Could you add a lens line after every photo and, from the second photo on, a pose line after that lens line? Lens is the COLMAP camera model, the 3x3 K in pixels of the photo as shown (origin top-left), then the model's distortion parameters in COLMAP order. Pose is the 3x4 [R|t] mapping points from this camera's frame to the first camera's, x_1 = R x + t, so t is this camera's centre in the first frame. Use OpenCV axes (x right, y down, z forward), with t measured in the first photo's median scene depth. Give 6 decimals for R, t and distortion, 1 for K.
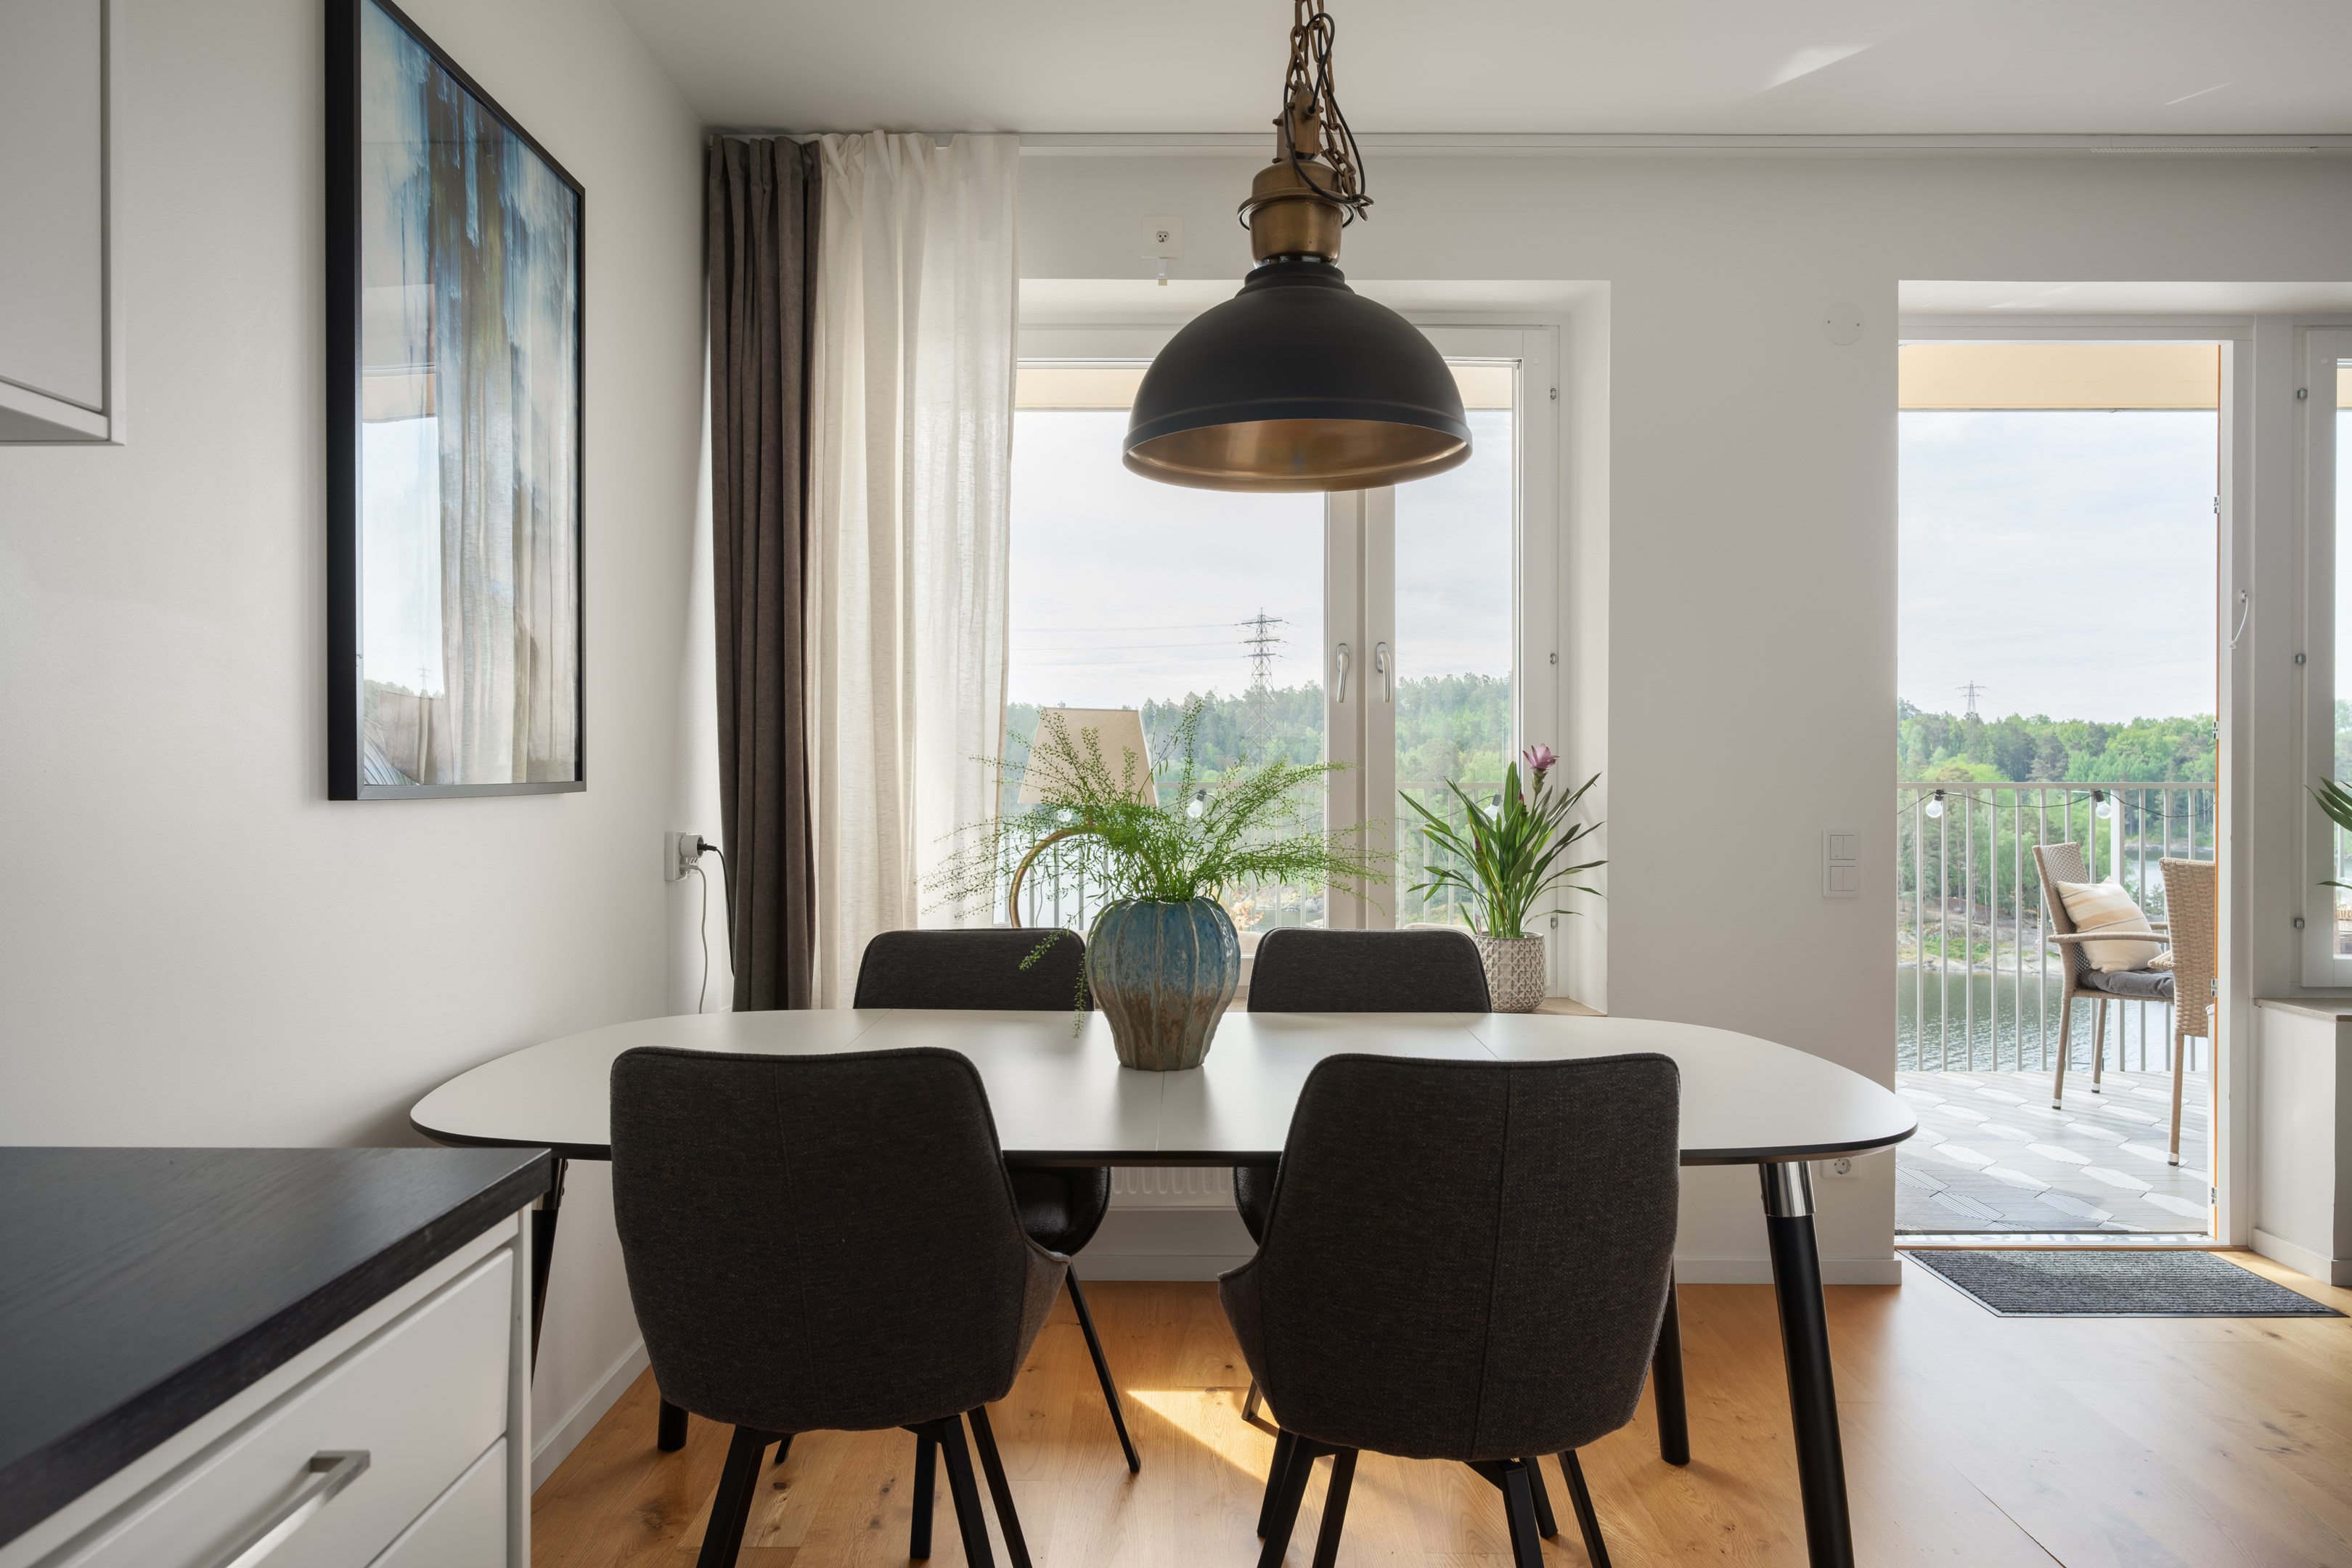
lens RADIAL K [[1529.2, 0, 1176.0], [0, 1529.2, 784.0], [0, 0, 1]] dist [-0.005809, 0.000746]
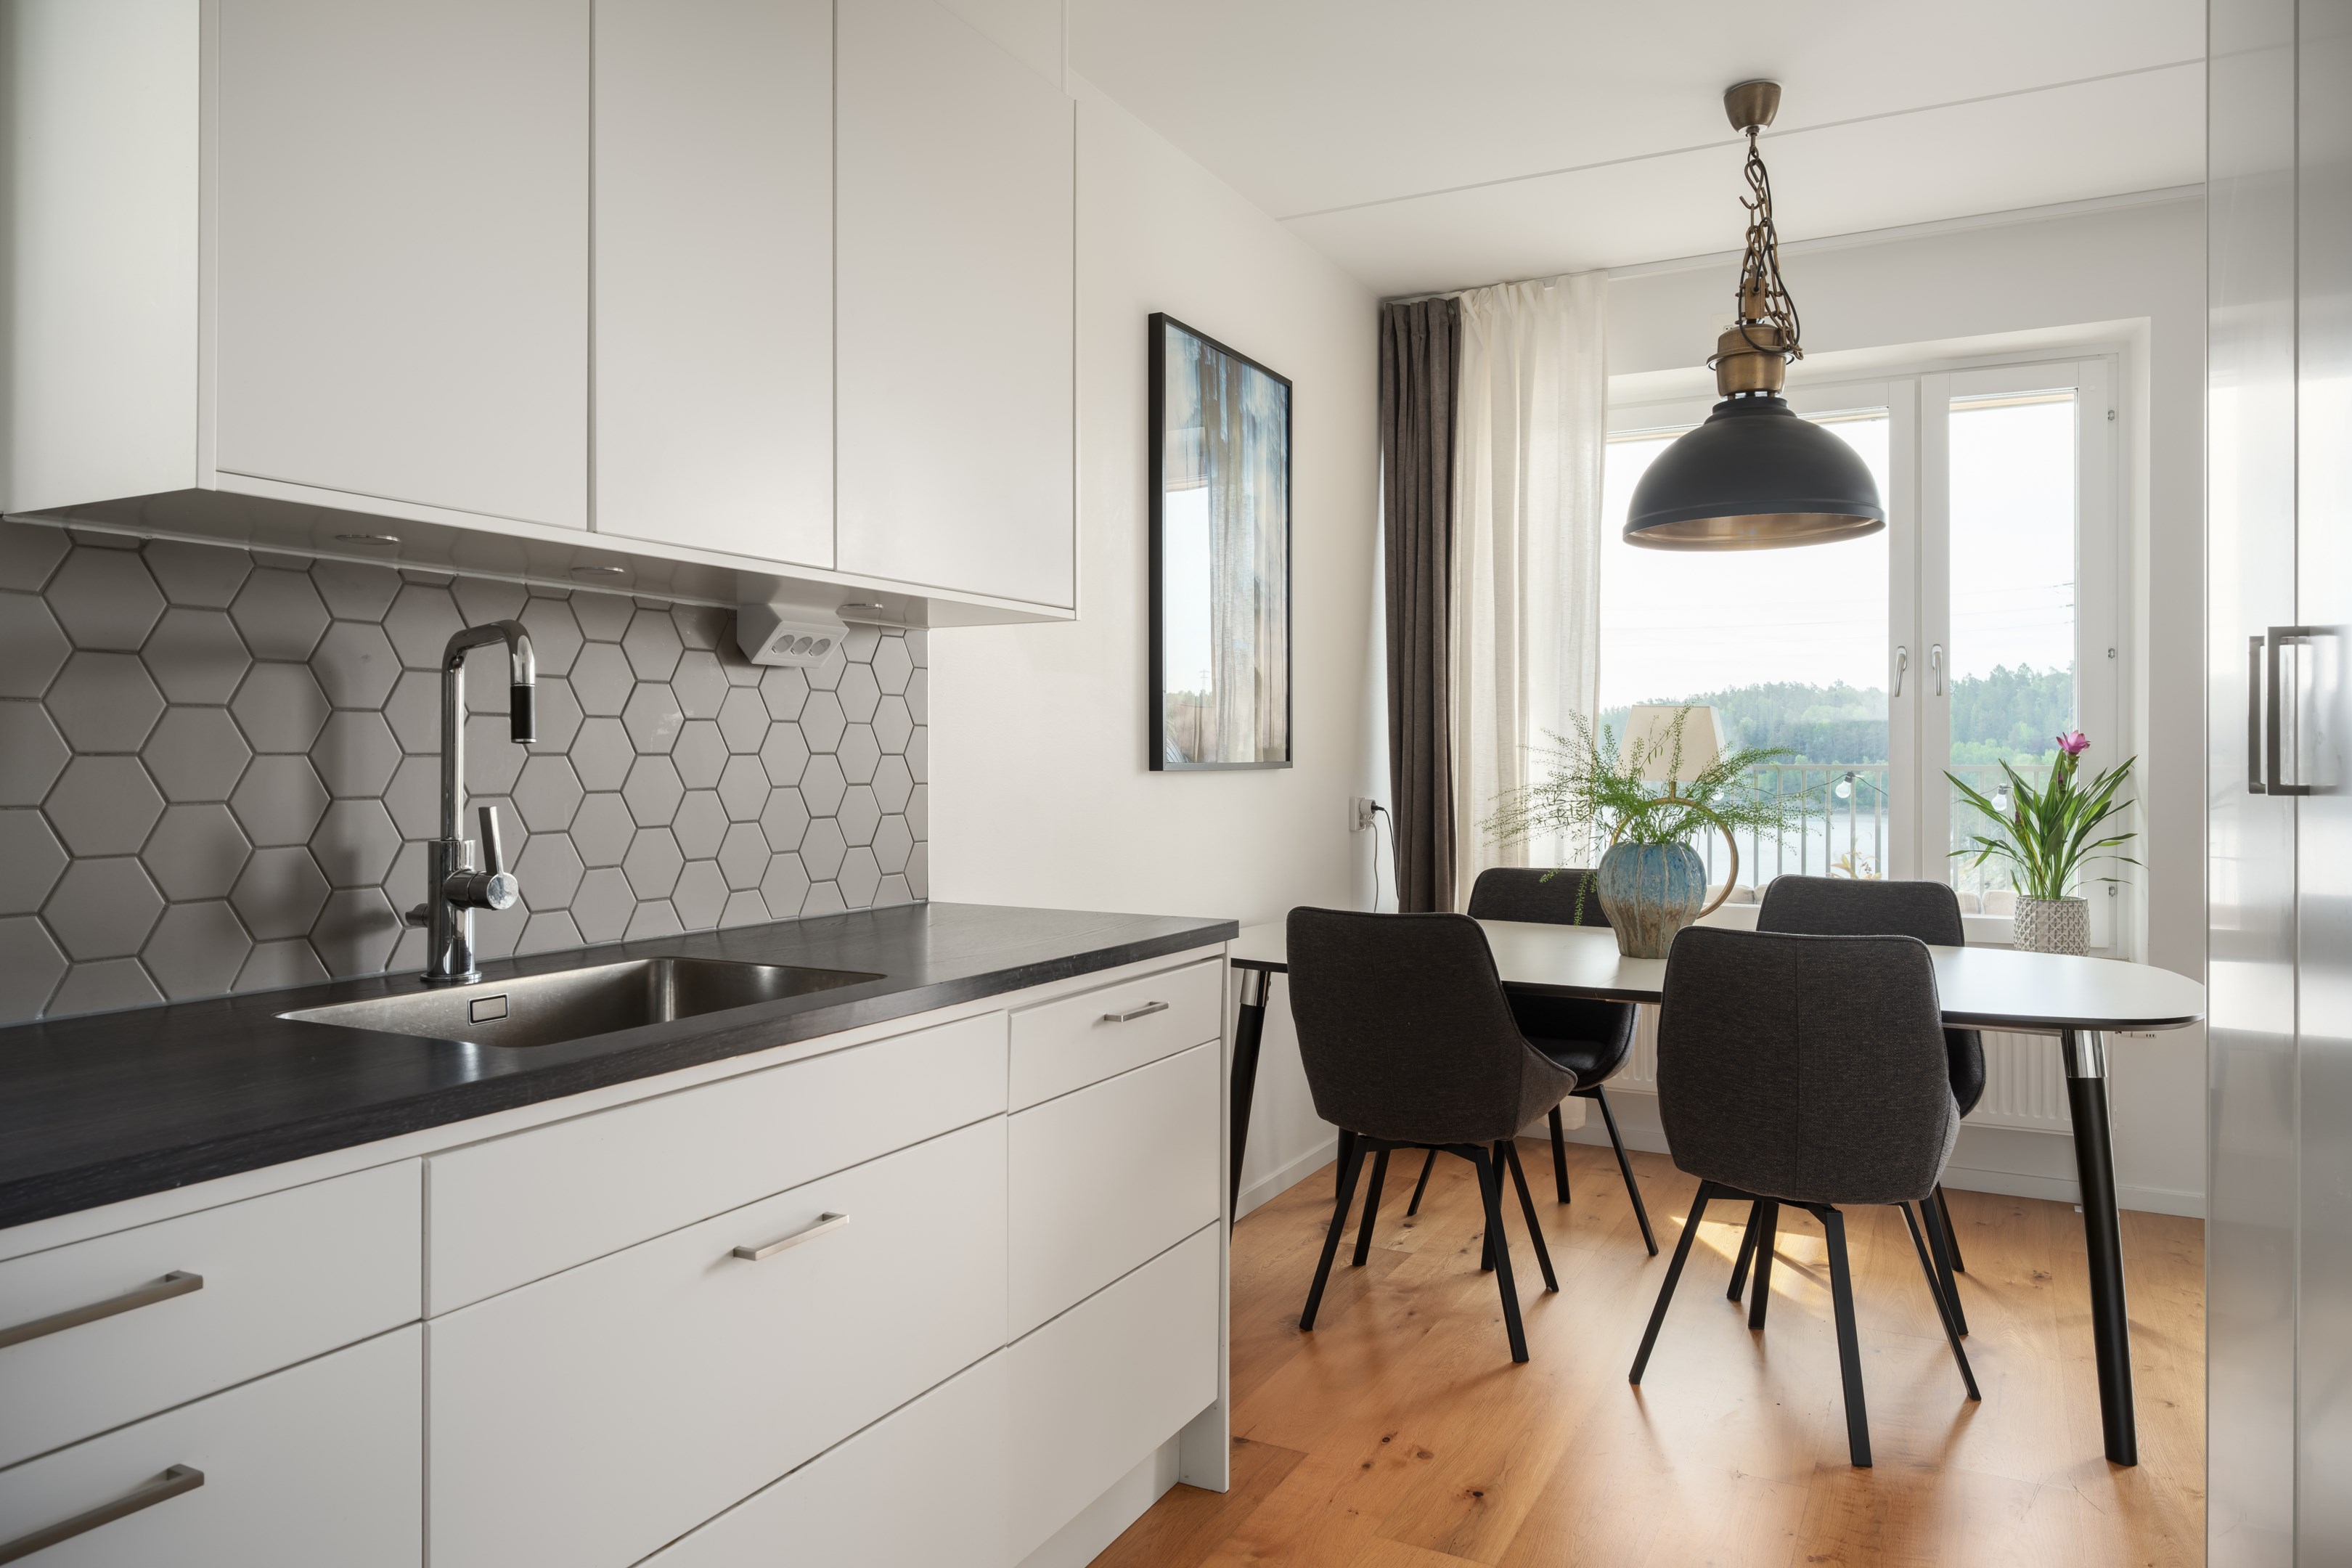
lens RADIAL K [[1543.7, 0, 1176.0], [0, 1543.7, 784.0], [0, 0, 1]] dist [-0.002944, -0.000811]
pose [[0.886617, 0.007483, -0.462443, 0.186776], [-0.002867, 0.999939, 0.010684, 0.003688], [0.462495, -0.008147, 0.886585, -0.355152]]
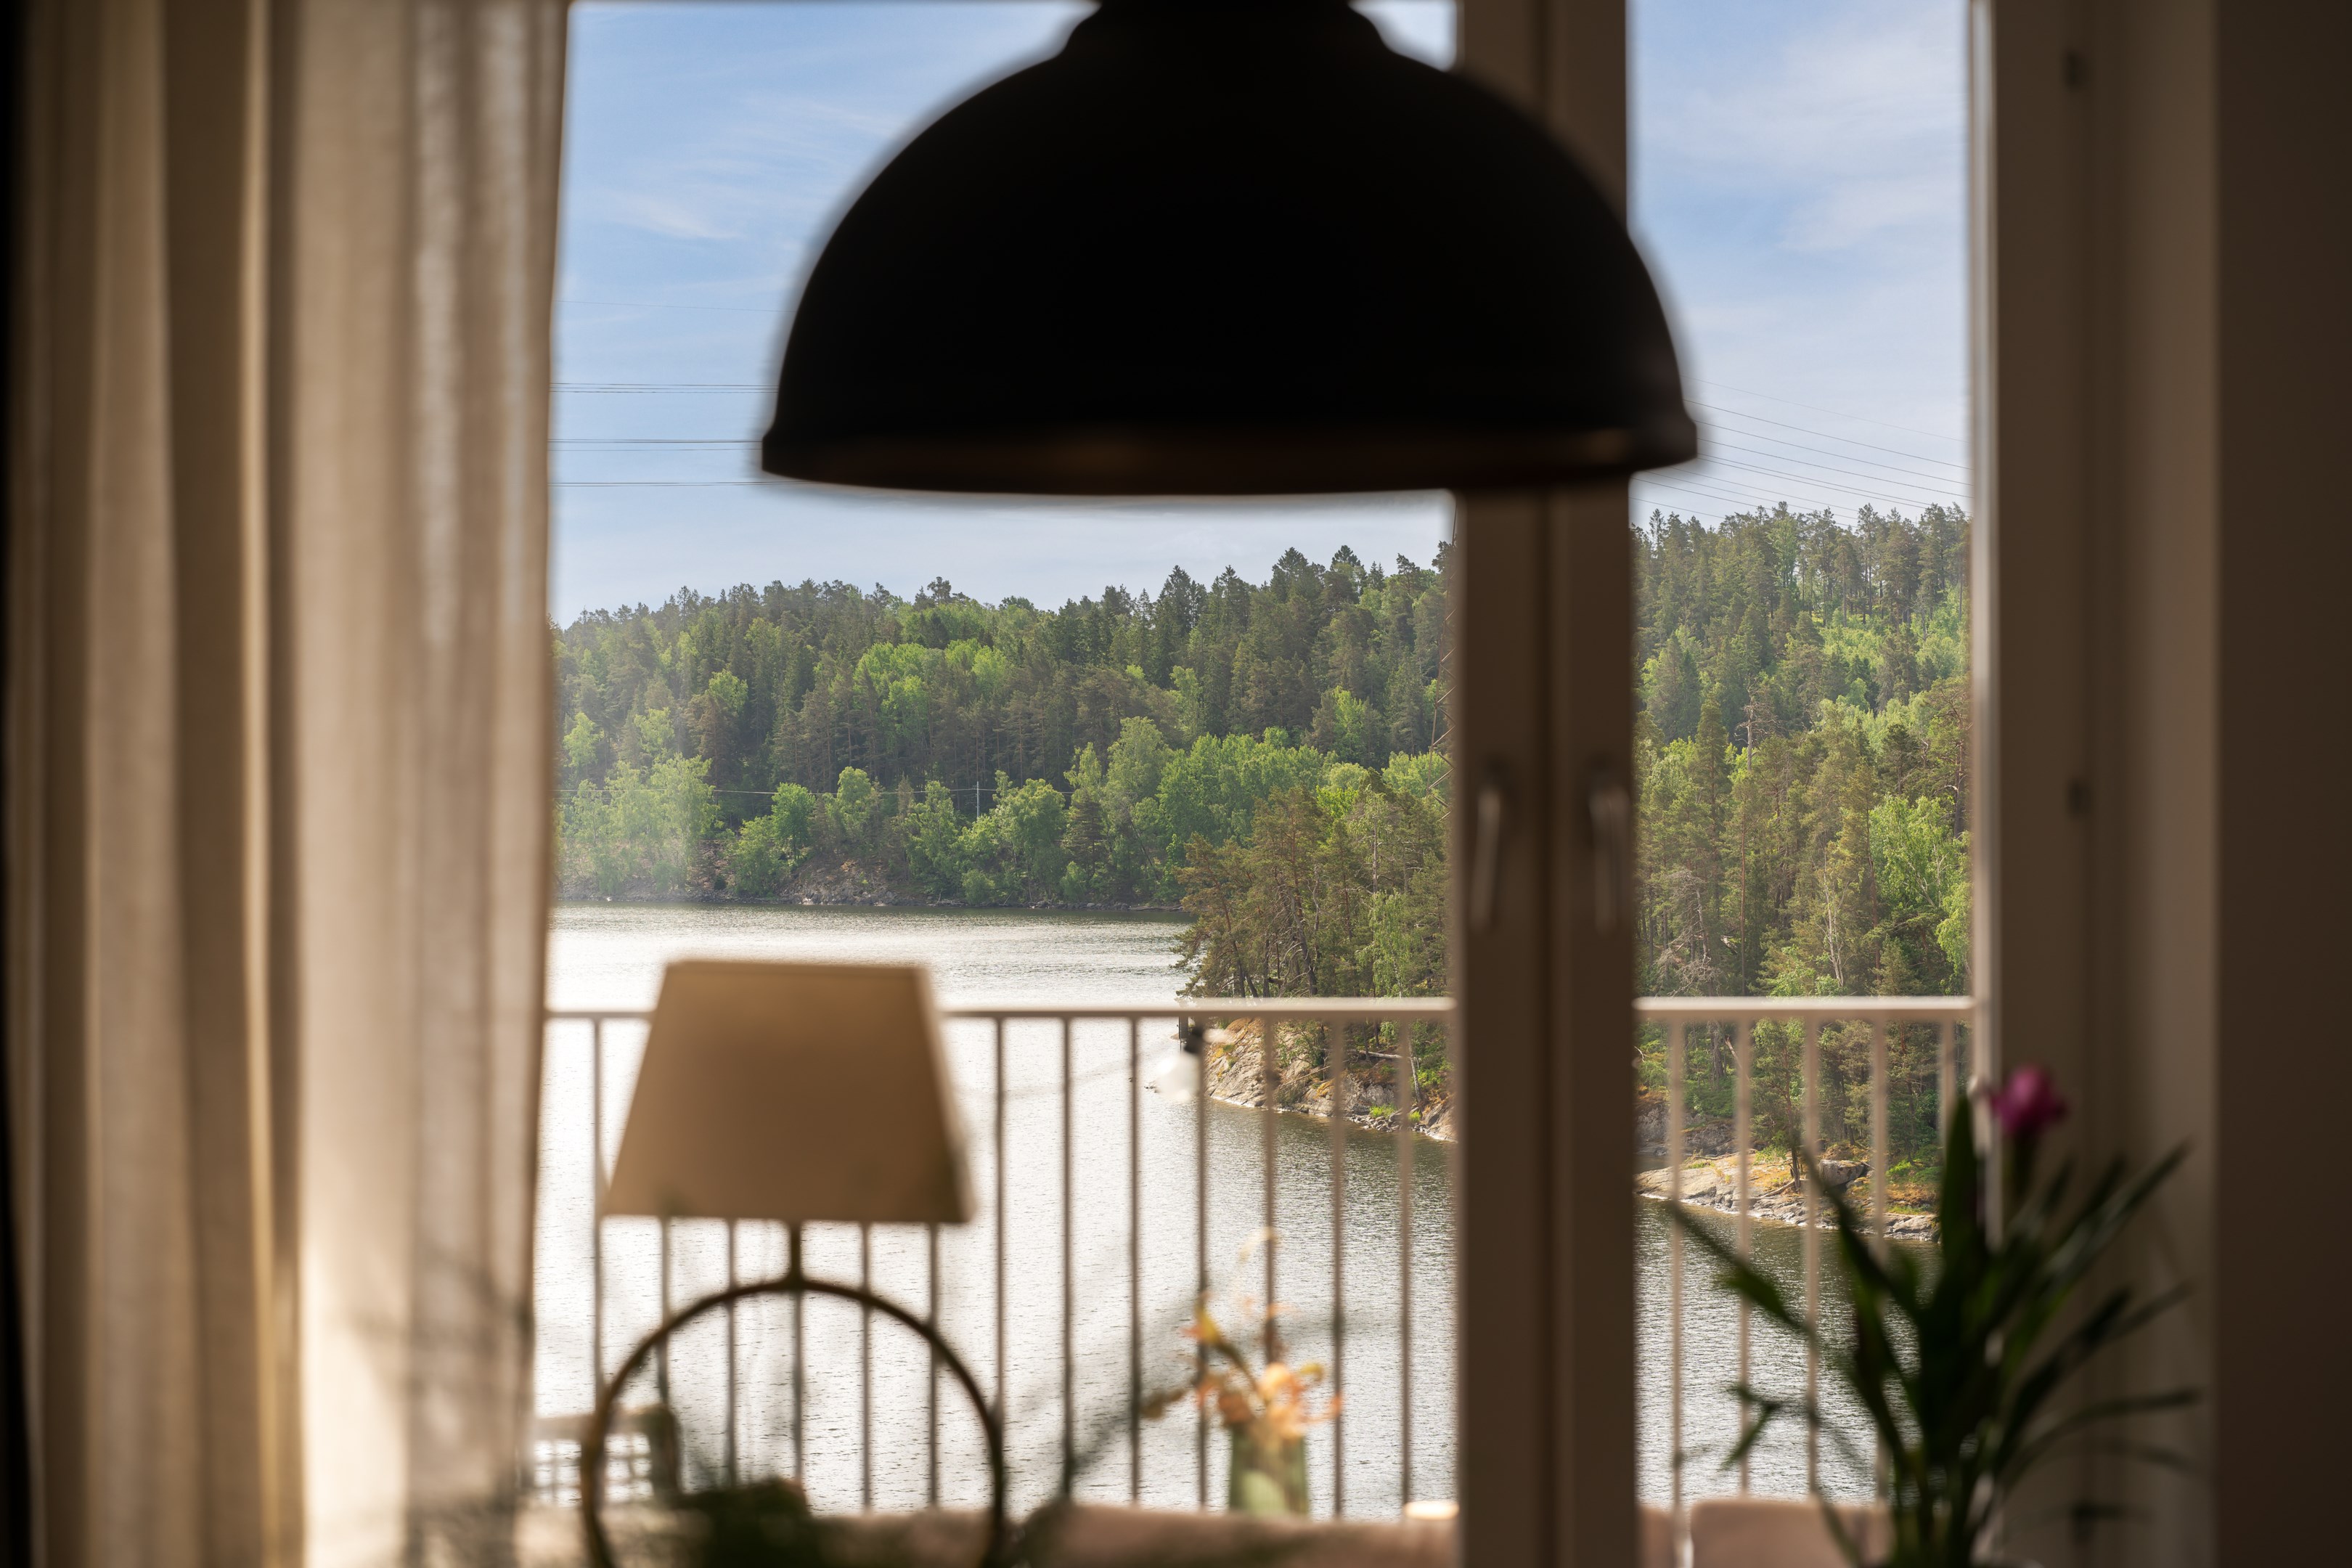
lens RADIAL K [[4156.4, 0, 1176.0], [0, 4156.4, 784.0], [0, 0, 1]] dist [-0.013841, -0.023837]
pose [[0.999829, -0.002800, -0.018259, 0.058432], [0.002738, 0.999990, -0.003421, -0.095474], [0.018268, 0.003370, 0.999827, 0.011254]]
